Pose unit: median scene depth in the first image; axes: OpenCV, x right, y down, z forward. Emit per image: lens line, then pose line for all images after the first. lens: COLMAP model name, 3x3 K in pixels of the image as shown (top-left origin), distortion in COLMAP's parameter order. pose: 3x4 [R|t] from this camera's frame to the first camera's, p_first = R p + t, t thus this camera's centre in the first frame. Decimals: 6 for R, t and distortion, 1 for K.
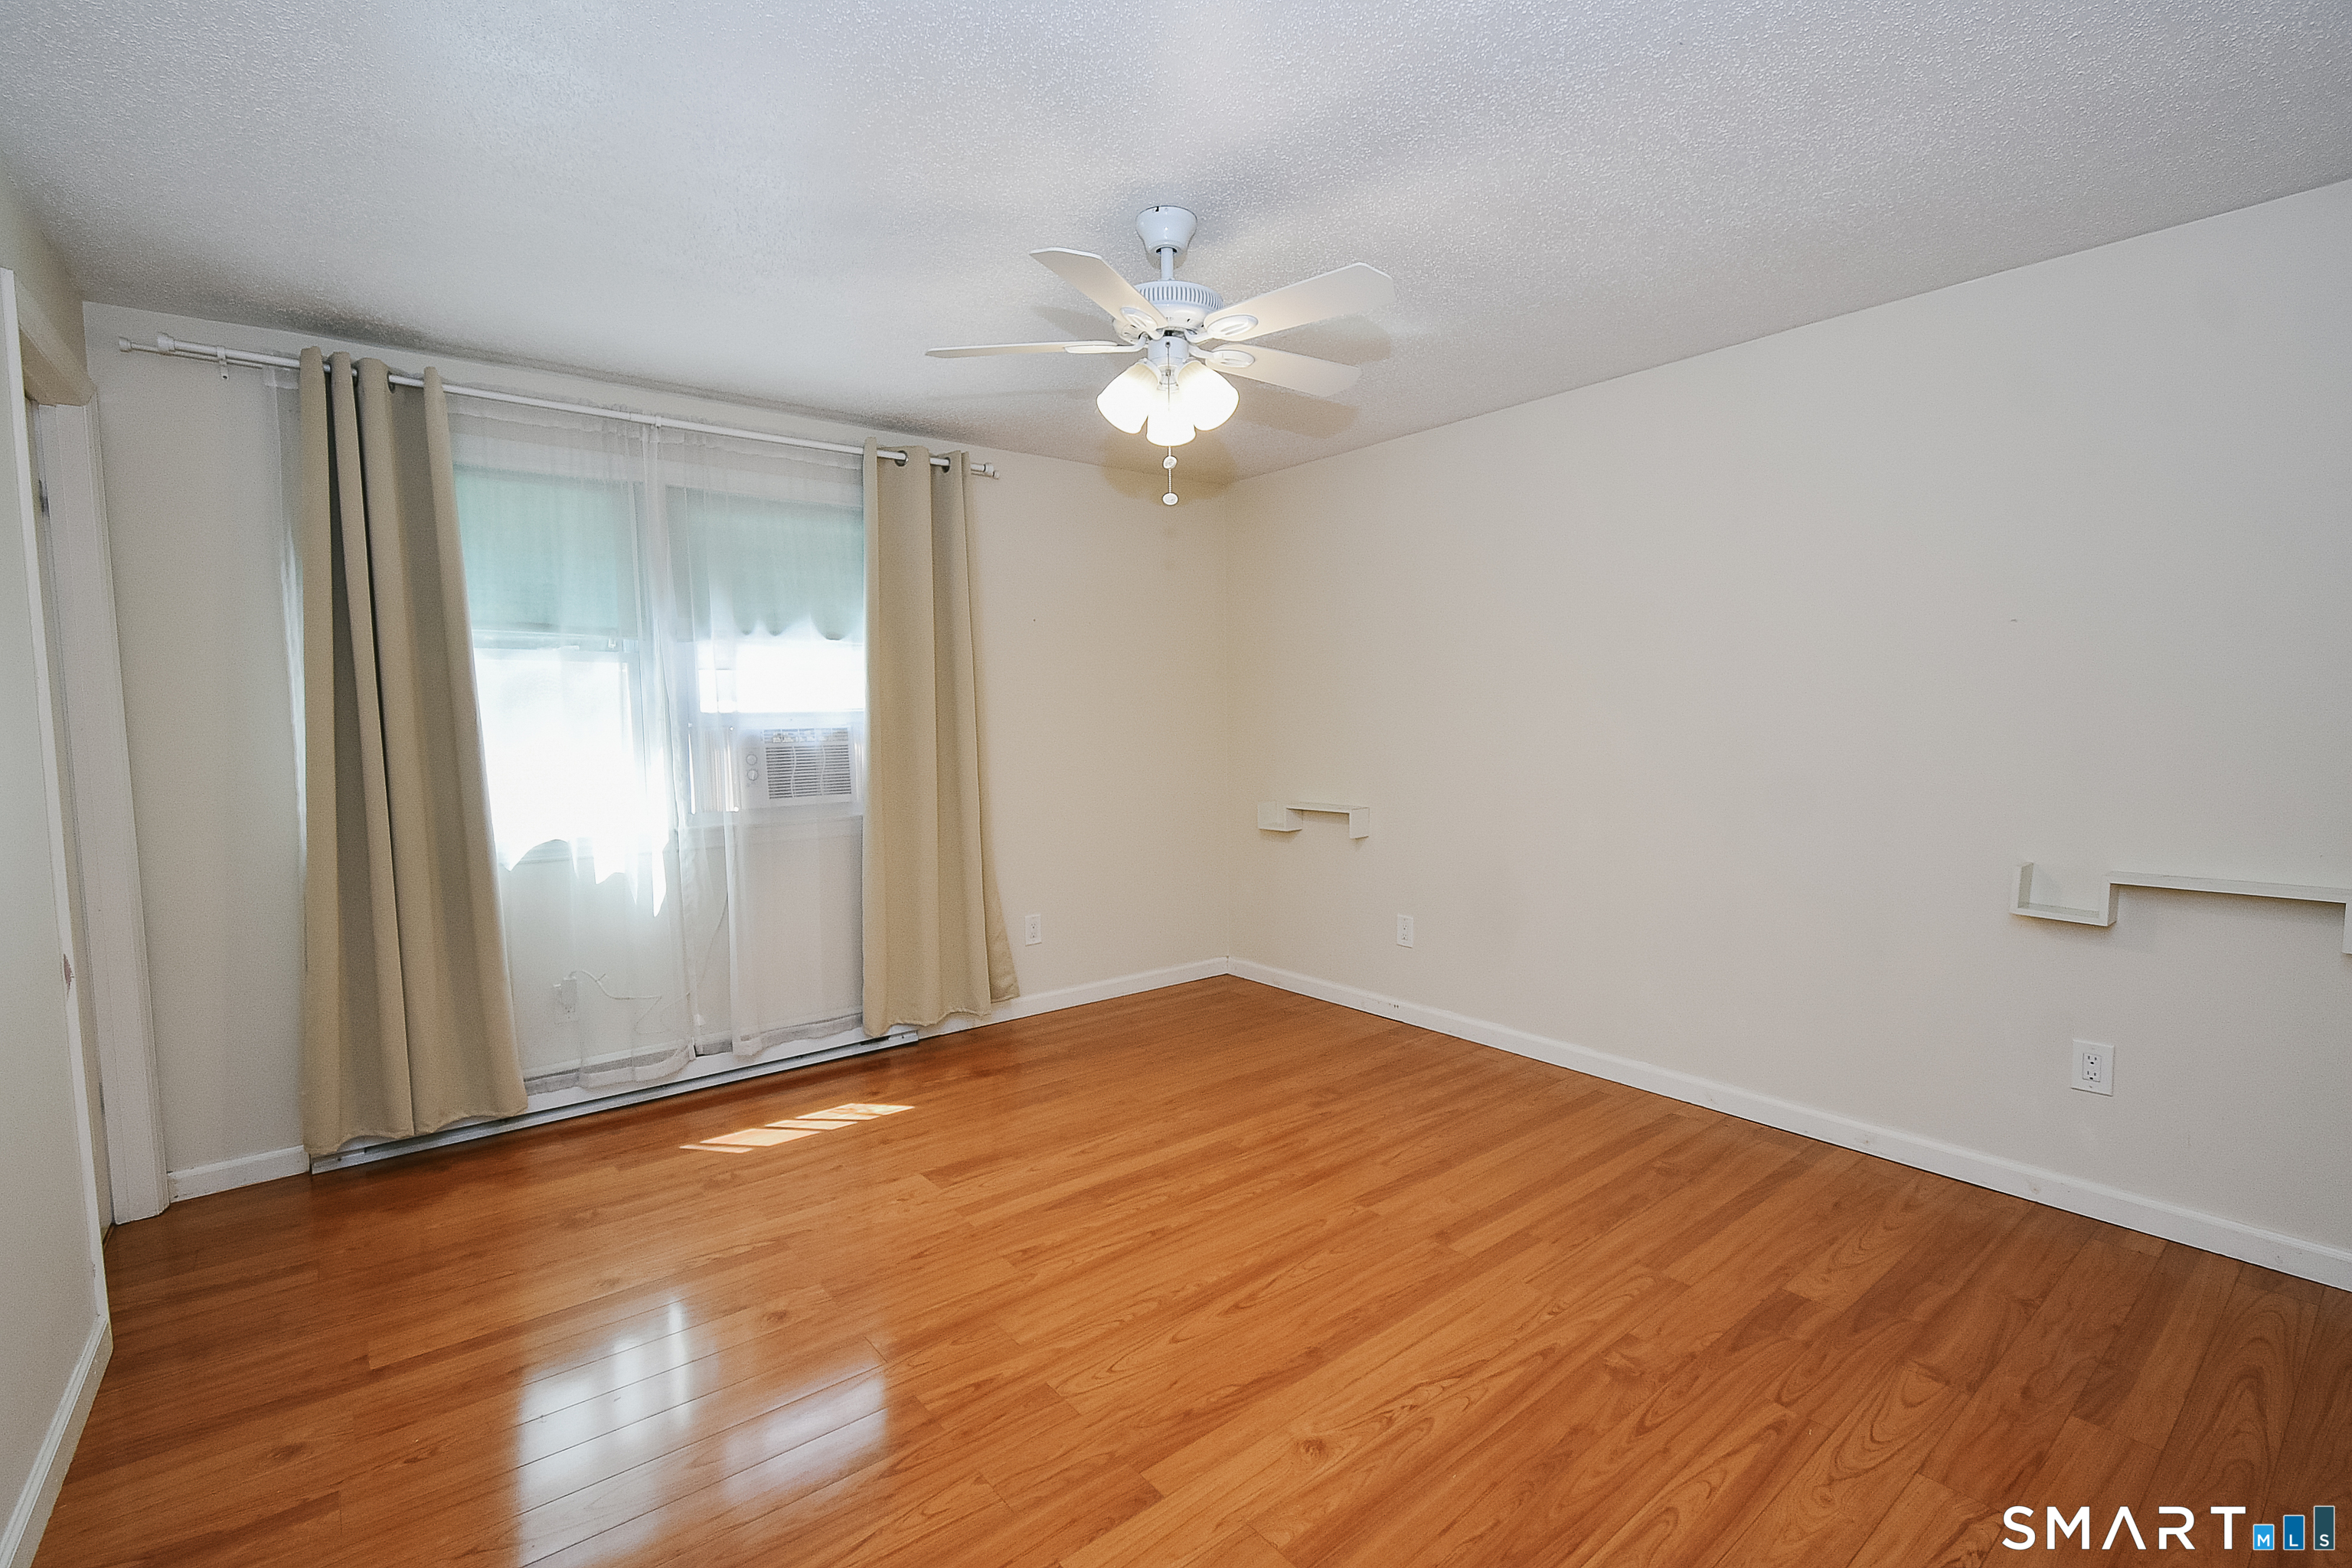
lens RADIAL K [[1036.5, 0, 1181.7], [0, 1036.5, 782.8], [0, 0, 1]] dist [0.000243, -0.000274]
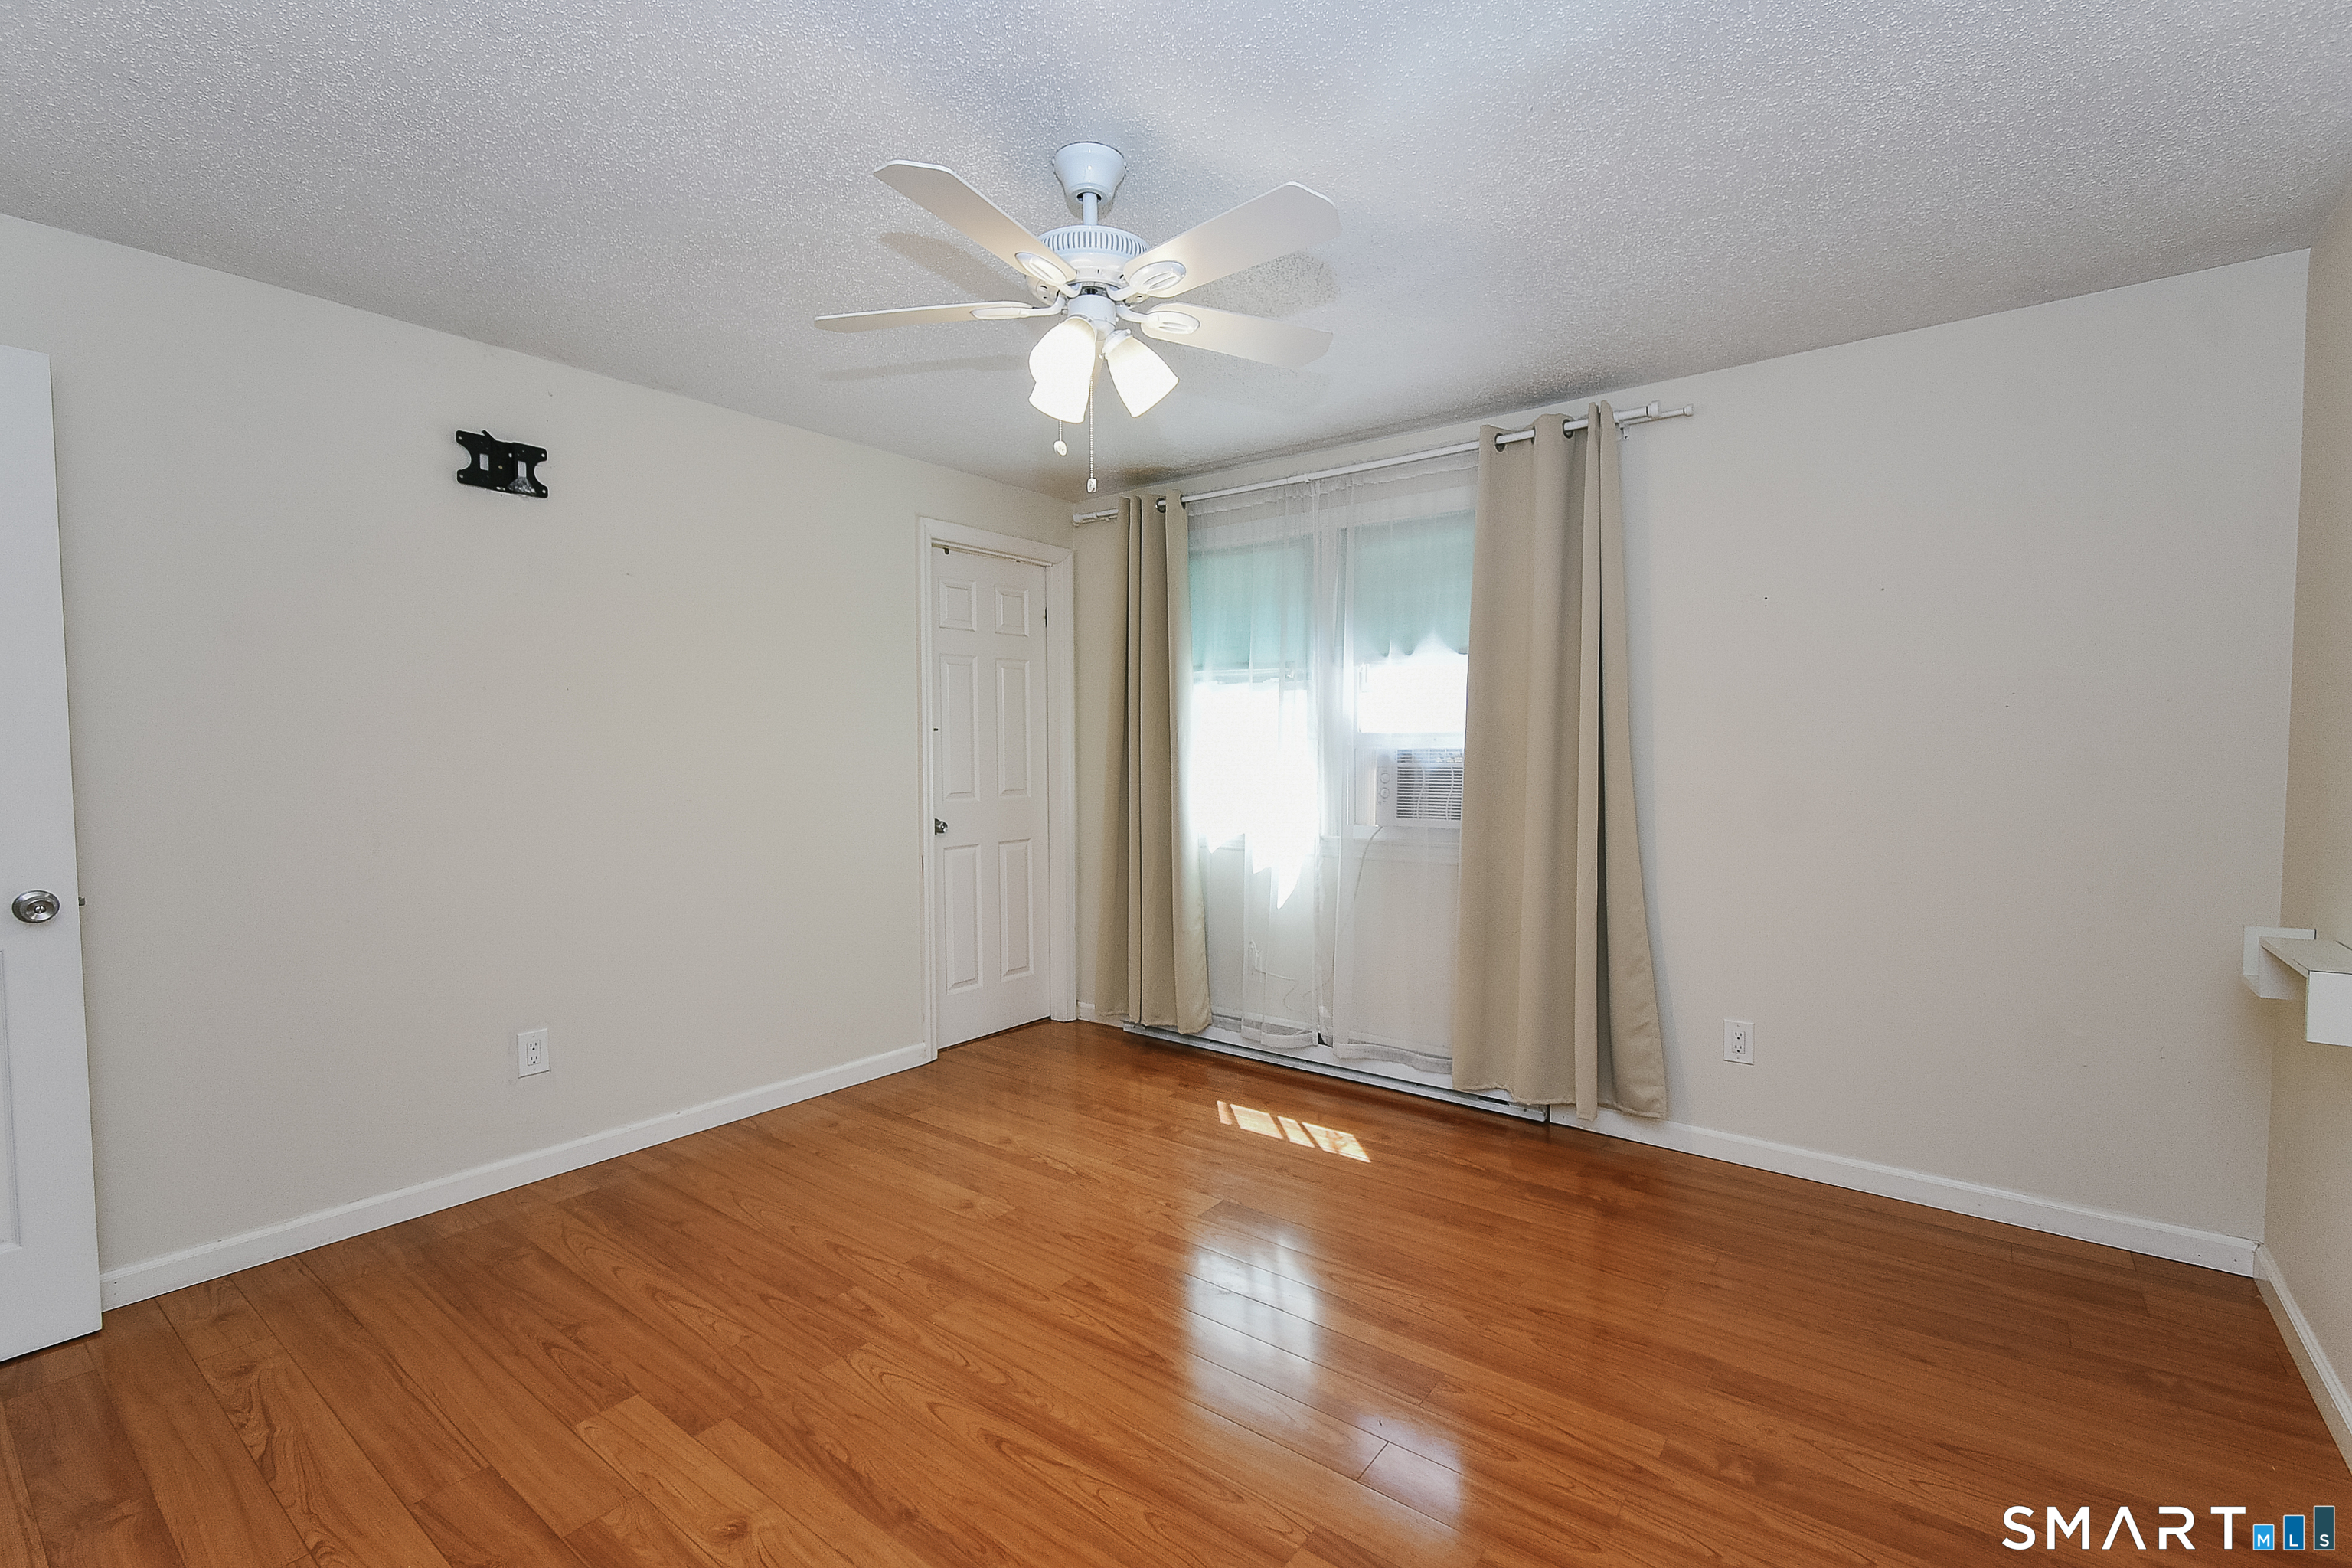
lens RADIAL K [[1036.5, 0, 1181.7], [0, 1036.5, 782.8], [0, 0, 1]] dist [0.000243, -0.000274]
pose [[0.235233, 0.048314, -0.970737, 0.587451], [-0.064932, 0.997314, 0.033902, -0.043273], [0.969768, 0.055056, 0.237738, 0.612183]]
